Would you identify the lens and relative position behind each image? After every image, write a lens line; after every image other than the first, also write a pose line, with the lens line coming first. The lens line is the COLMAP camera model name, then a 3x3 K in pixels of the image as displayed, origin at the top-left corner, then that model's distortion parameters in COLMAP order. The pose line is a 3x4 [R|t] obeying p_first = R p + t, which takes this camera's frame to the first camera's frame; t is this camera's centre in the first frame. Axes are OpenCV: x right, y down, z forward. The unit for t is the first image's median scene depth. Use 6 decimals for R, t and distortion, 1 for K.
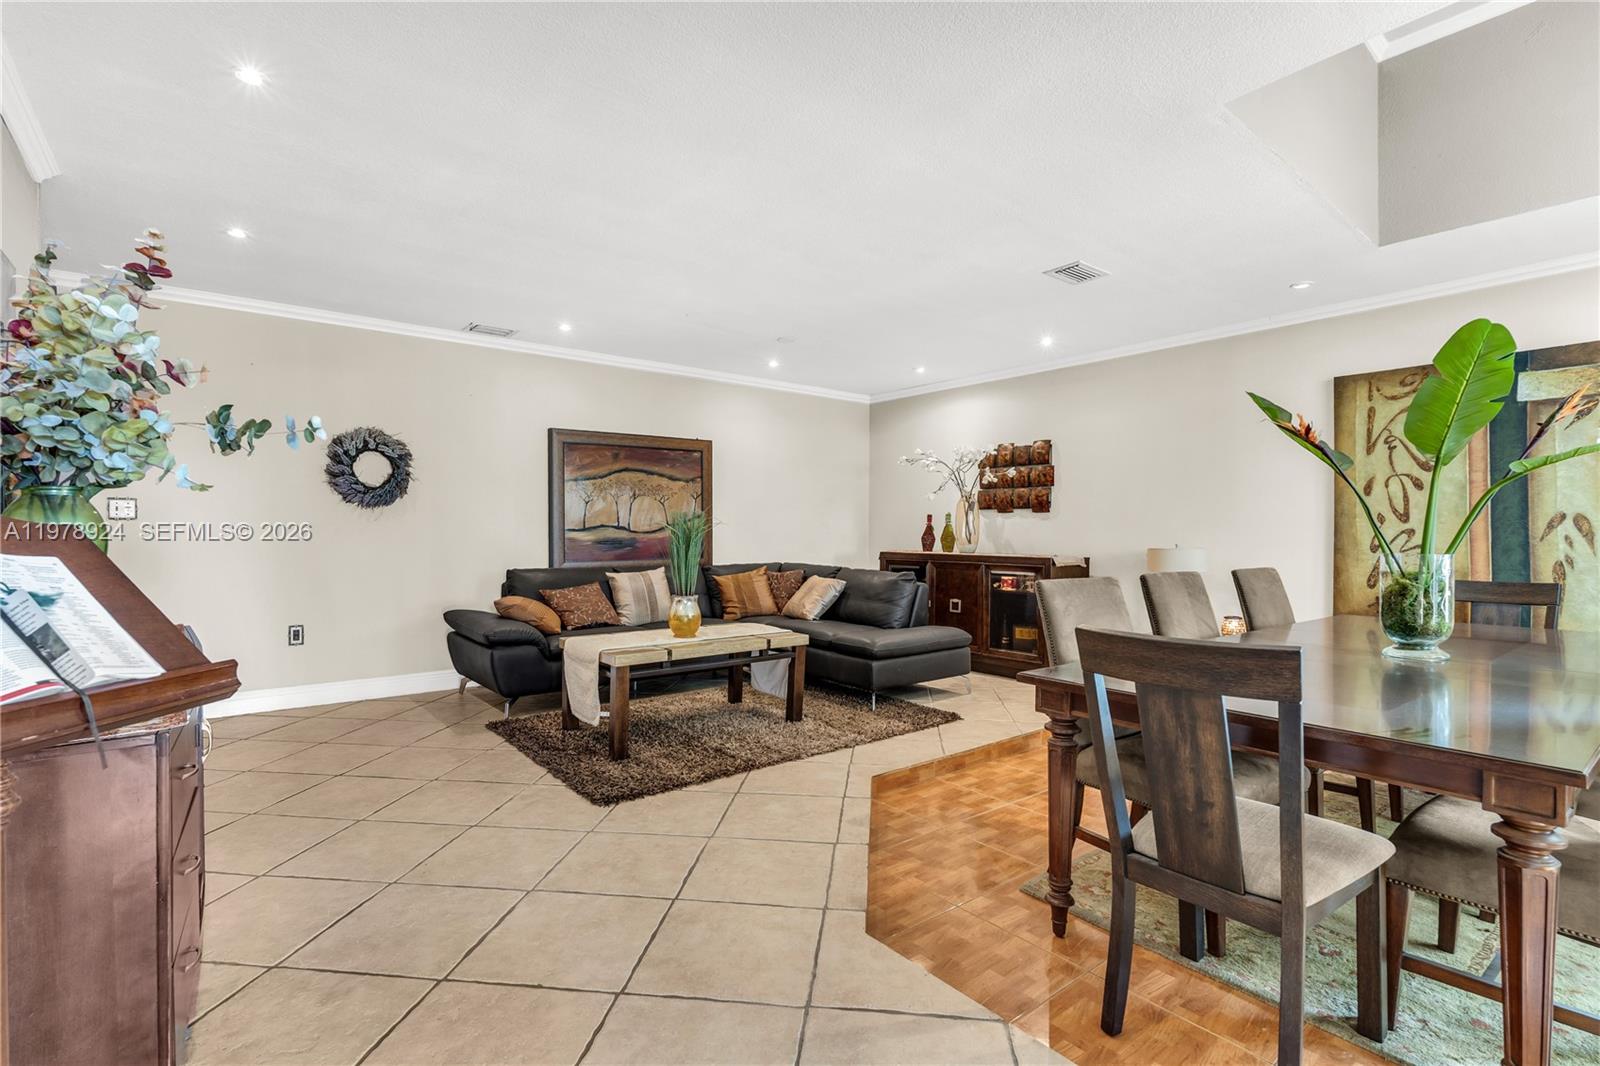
lens RADIAL K [[728.7, 0, 795.3], [0, 728.7, 542.3], [0, 0, 1]] dist [0.000621, -0.000034]
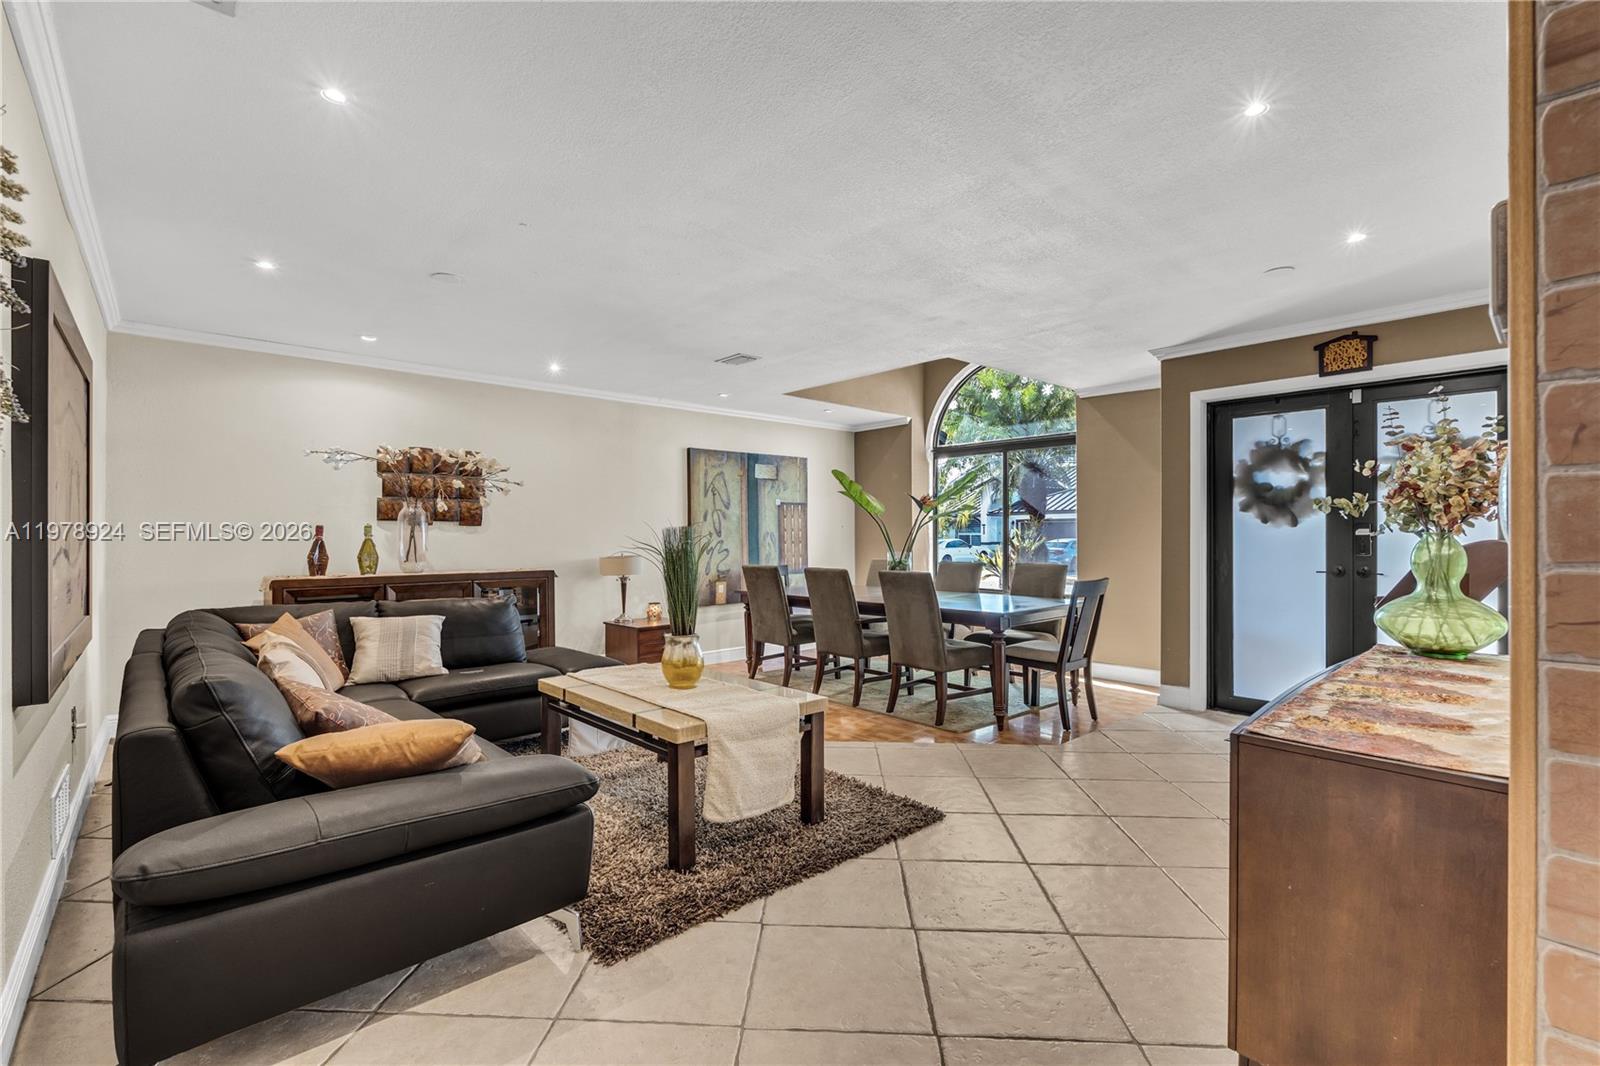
lens RADIAL K [[696.5, 0, 804.6], [0, 696.5, 522.8], [0, 0, 1]] dist [0.000352, -0.000012]
pose [[-0.060524, 0.019949, 0.997967, -0.612172], [0.026239, 0.999487, -0.018388, -0.016899], [-0.997822, 0.025072, -0.061016, 0.617412]]
